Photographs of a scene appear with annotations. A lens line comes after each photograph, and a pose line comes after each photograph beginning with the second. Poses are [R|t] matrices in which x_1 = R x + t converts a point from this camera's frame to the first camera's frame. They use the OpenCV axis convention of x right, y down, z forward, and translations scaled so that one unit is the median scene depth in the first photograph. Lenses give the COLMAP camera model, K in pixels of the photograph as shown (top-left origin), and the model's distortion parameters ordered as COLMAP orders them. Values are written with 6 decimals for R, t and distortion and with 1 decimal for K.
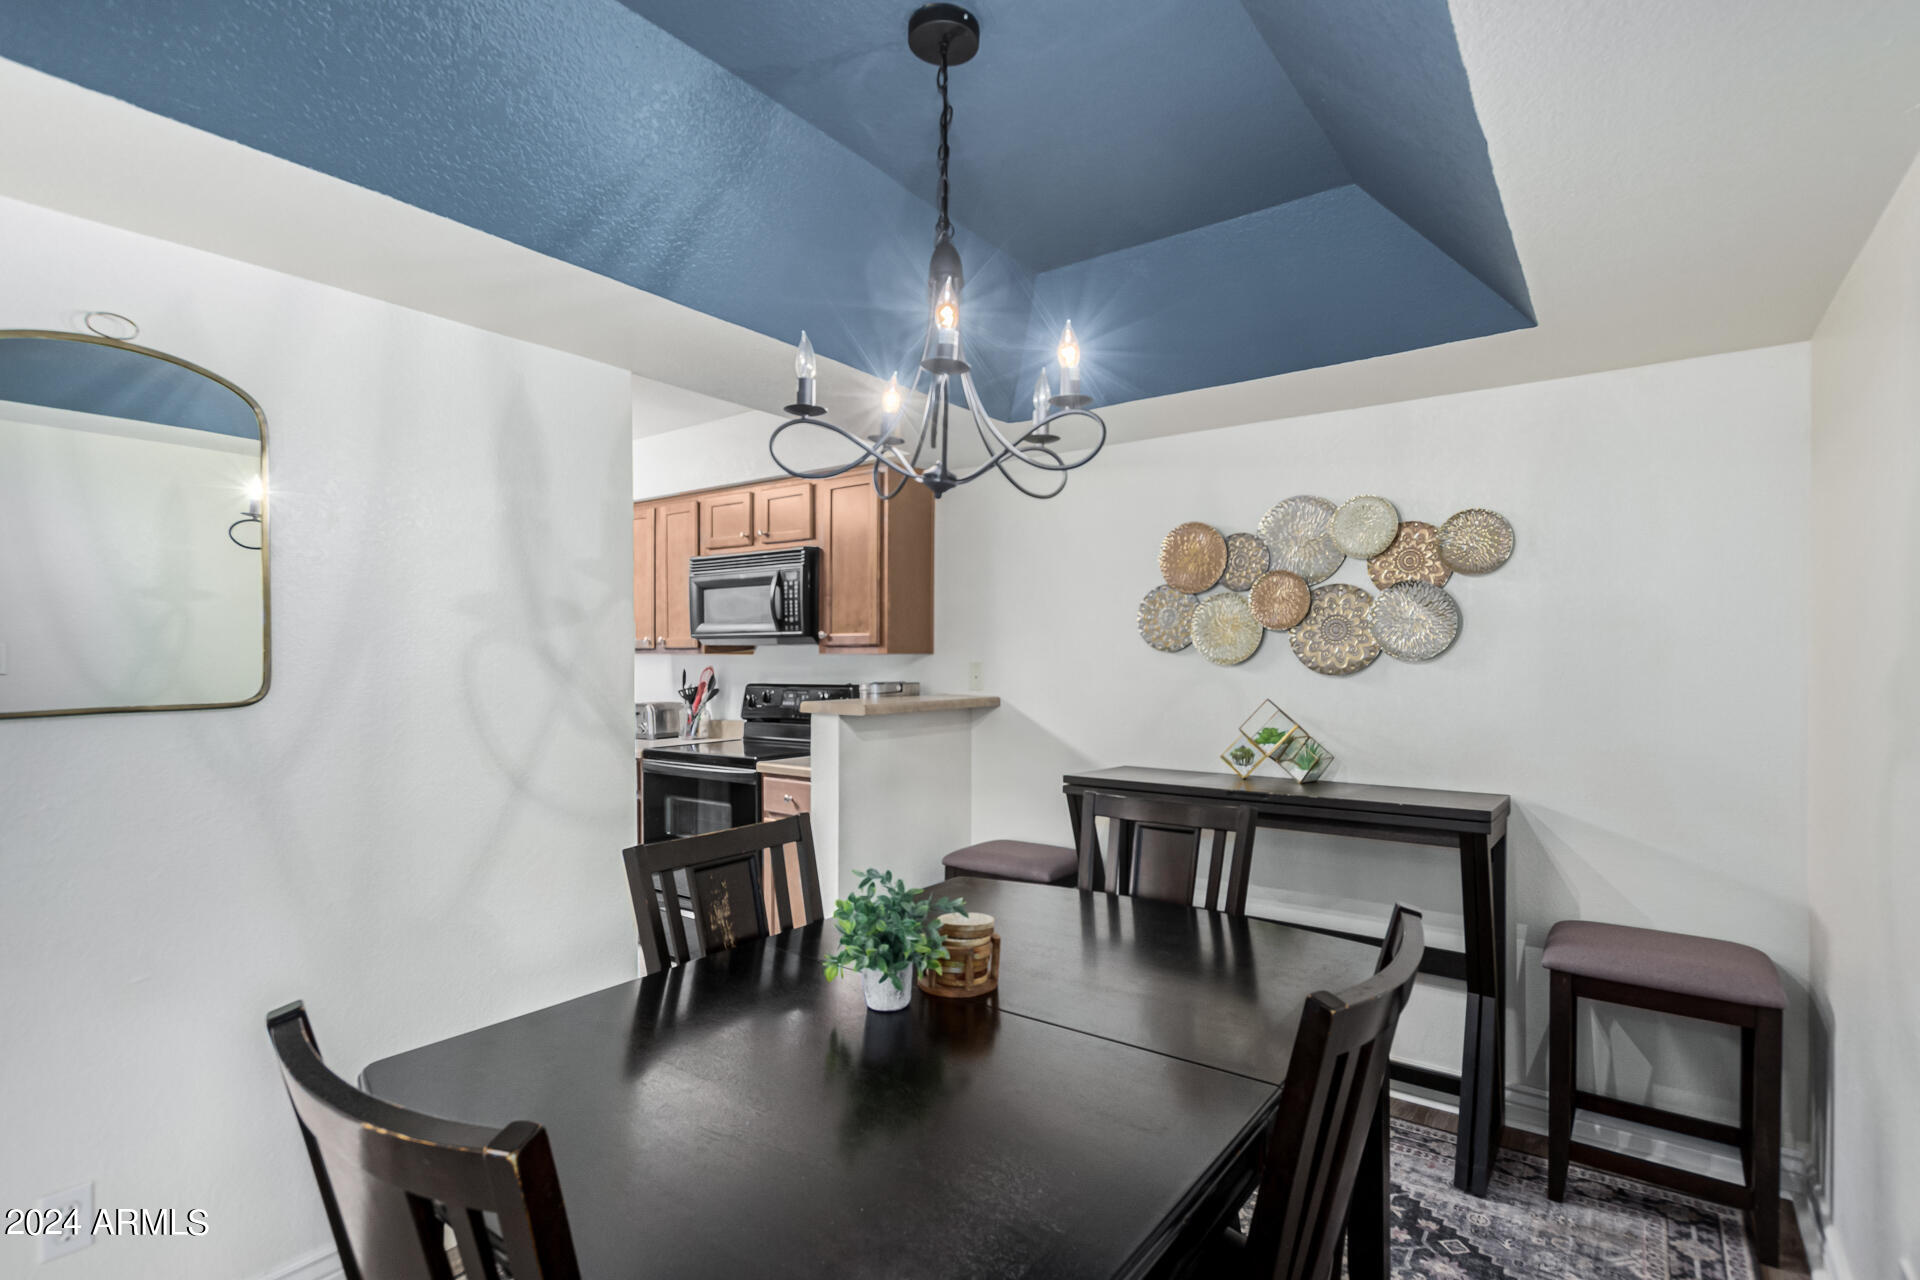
lens RADIAL K [[898.0, 0, 963.6], [0, 898.0, 655.9], [0, 0, 1]] dist [0.001163, 0.000397]
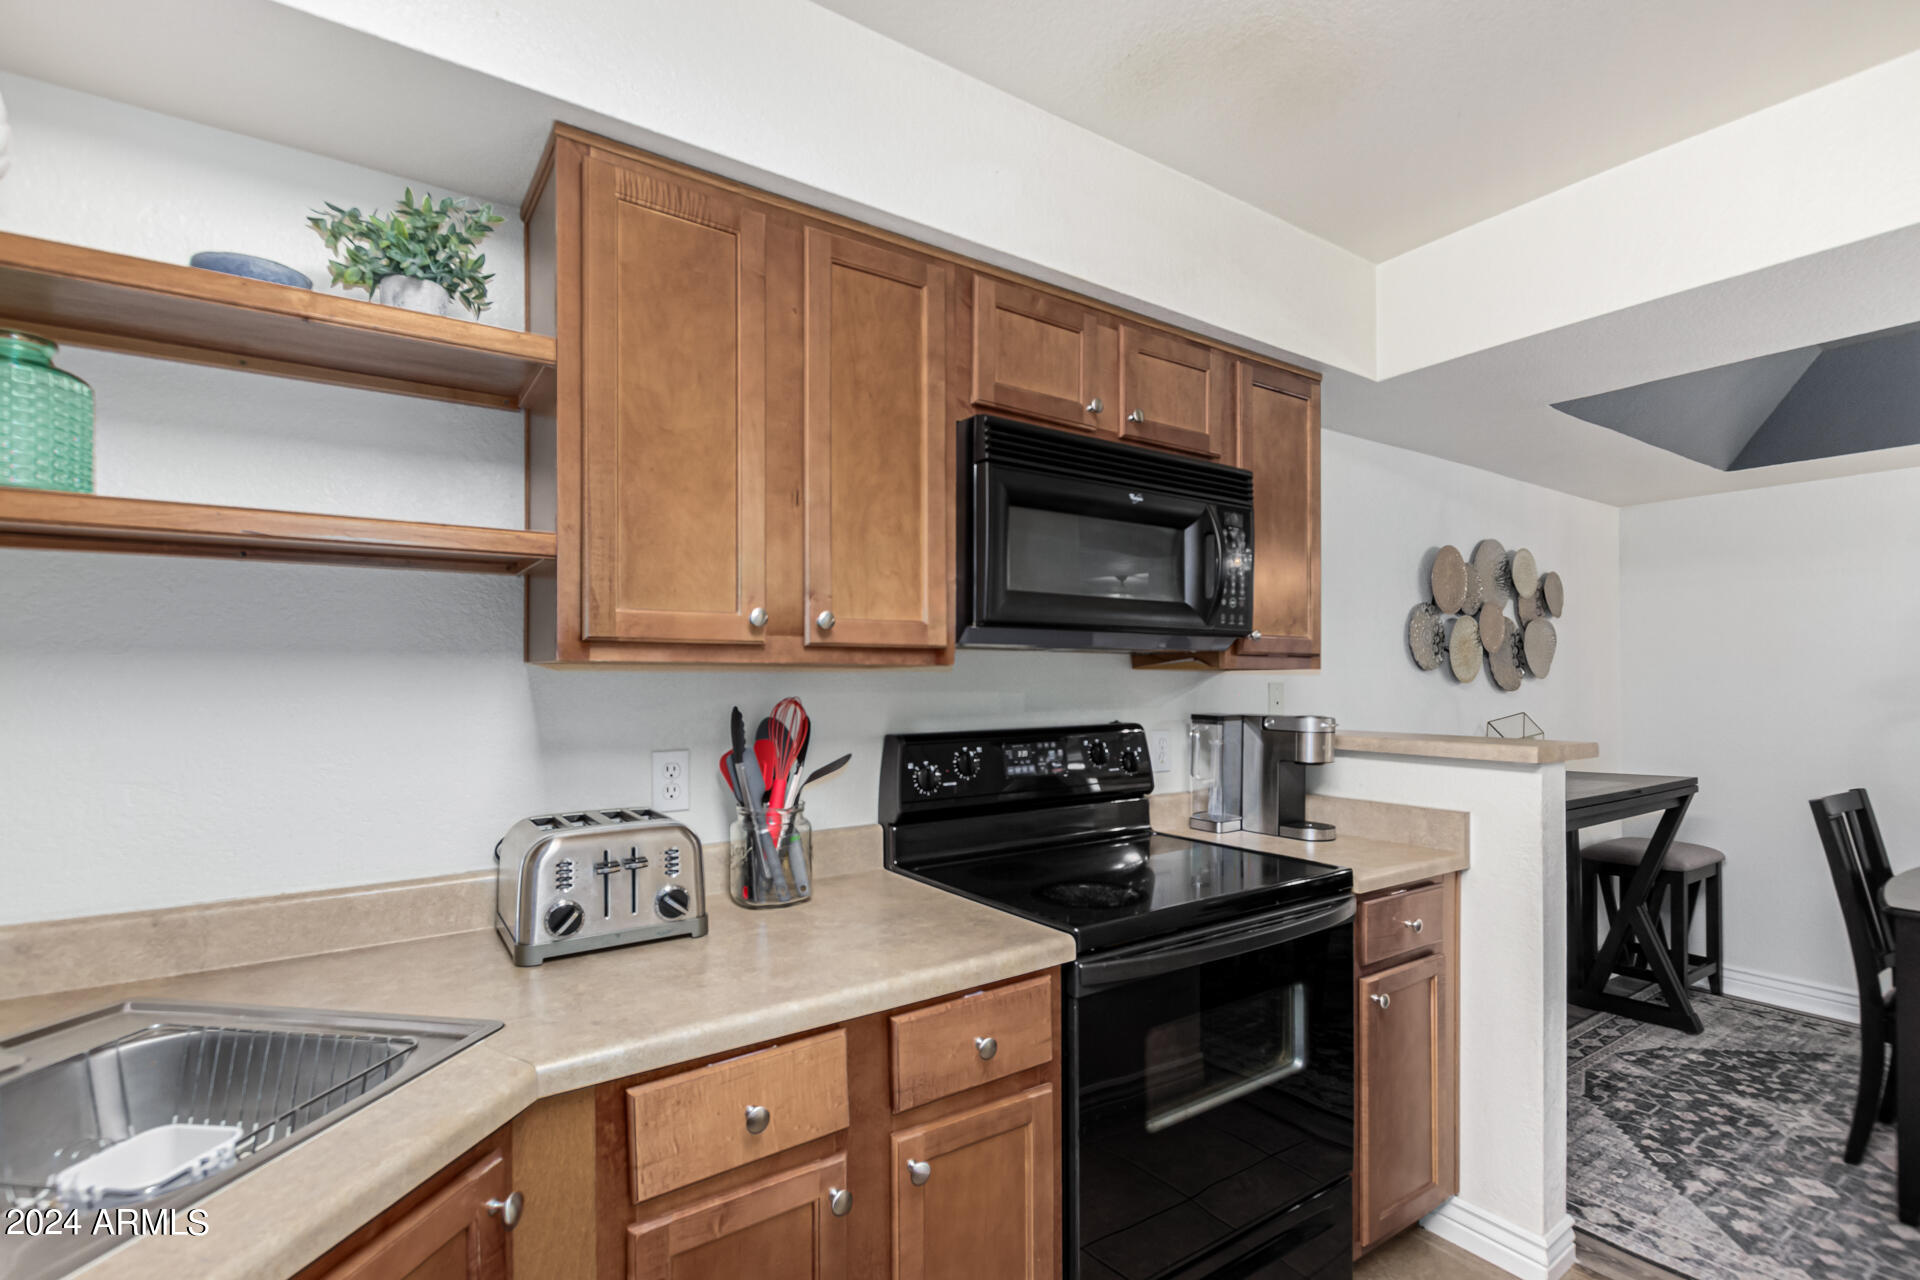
lens RADIAL K [[898.0, 0, 963.6], [0, 898.0, 655.9], [0, 0, 1]] dist [0.001163, 0.000397]
pose [[0.318328, 0.023505, 0.947689, -0.637580], [-0.002489, 0.999710, -0.023959, 0.003150], [-0.947977, 0.005268, 0.318294, 0.845476]]
